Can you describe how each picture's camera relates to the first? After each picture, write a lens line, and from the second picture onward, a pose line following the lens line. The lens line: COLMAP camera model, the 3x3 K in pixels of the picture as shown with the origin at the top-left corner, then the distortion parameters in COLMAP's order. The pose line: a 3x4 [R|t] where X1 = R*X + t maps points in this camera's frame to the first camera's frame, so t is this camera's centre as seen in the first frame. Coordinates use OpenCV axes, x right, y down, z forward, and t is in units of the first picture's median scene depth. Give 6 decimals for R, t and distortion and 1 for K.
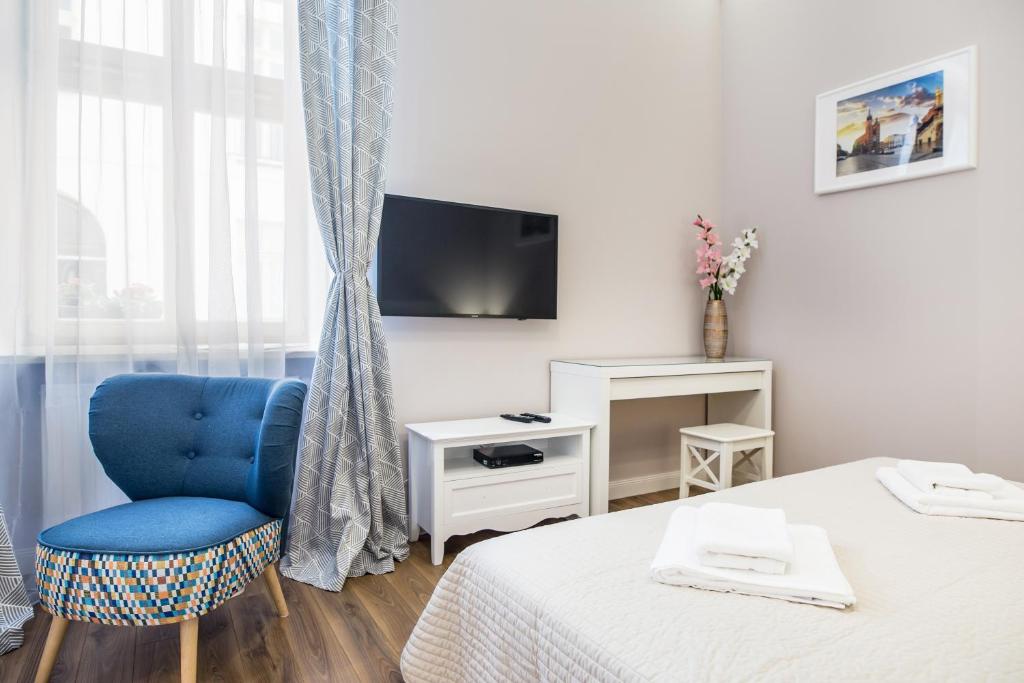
lens RADIAL K [[642.8, 0, 509.5], [0, 642.8, 341.4], [0, 0, 1]] dist [-0.010503, 0.002151]
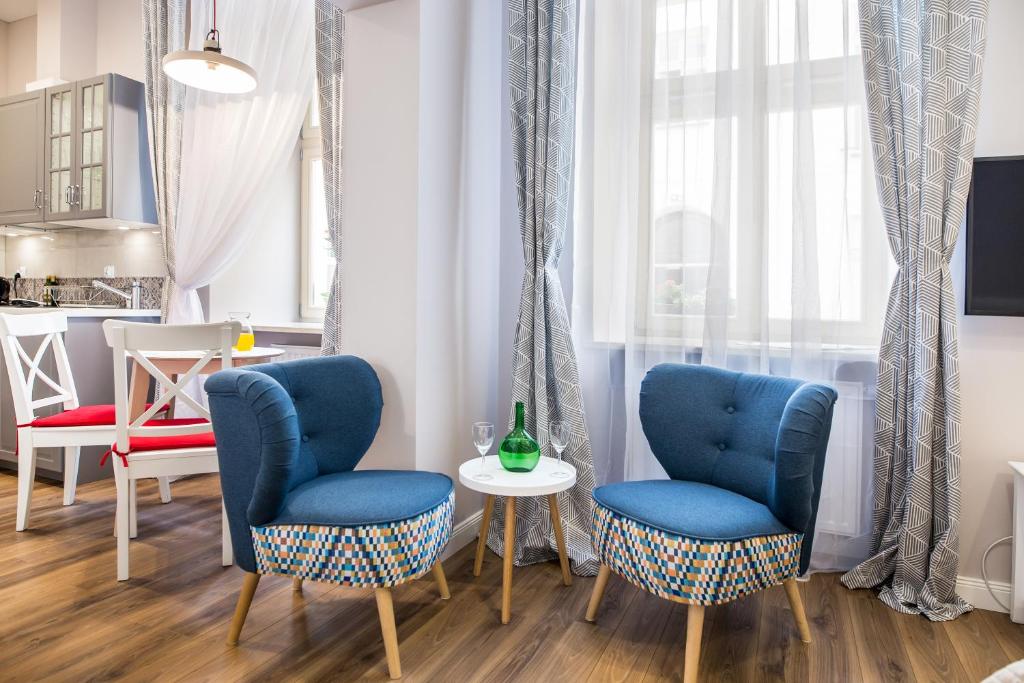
lens RADIAL K [[627.0, 0, 520.7], [0, 627.0, 322.6], [0, 0, 1]] dist [0.001811, 0.002634]
pose [[0.613649, 0.022185, -0.789267, 0.096274], [-0.044785, 0.998974, -0.006741, -0.000896], [0.788308, 0.039484, 0.614013, 0.116102]]
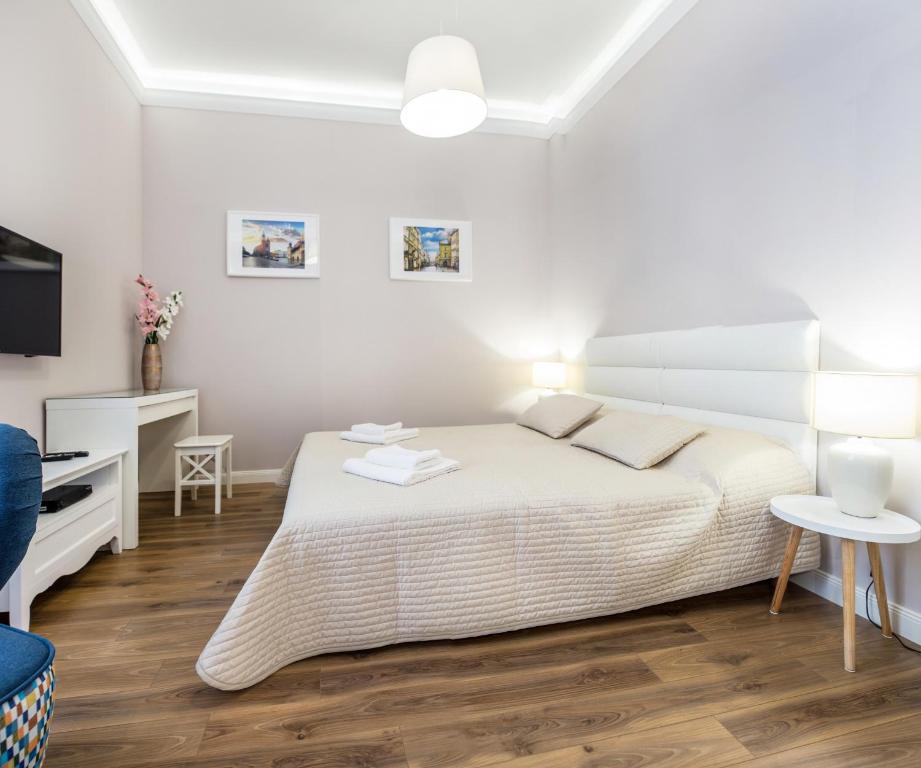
lens RADIAL K [[462.8, 0, 437.5], [0, 462.8, 360.0], [0, 0, 1]] dist [0.000713, 0.000831]
pose [[0.327472, 0.001033, 0.944860, -0.689726], [0.049190, 0.998625, -0.018140, 0.021978], [-0.943580, 0.052418, 0.326971, 0.341622]]
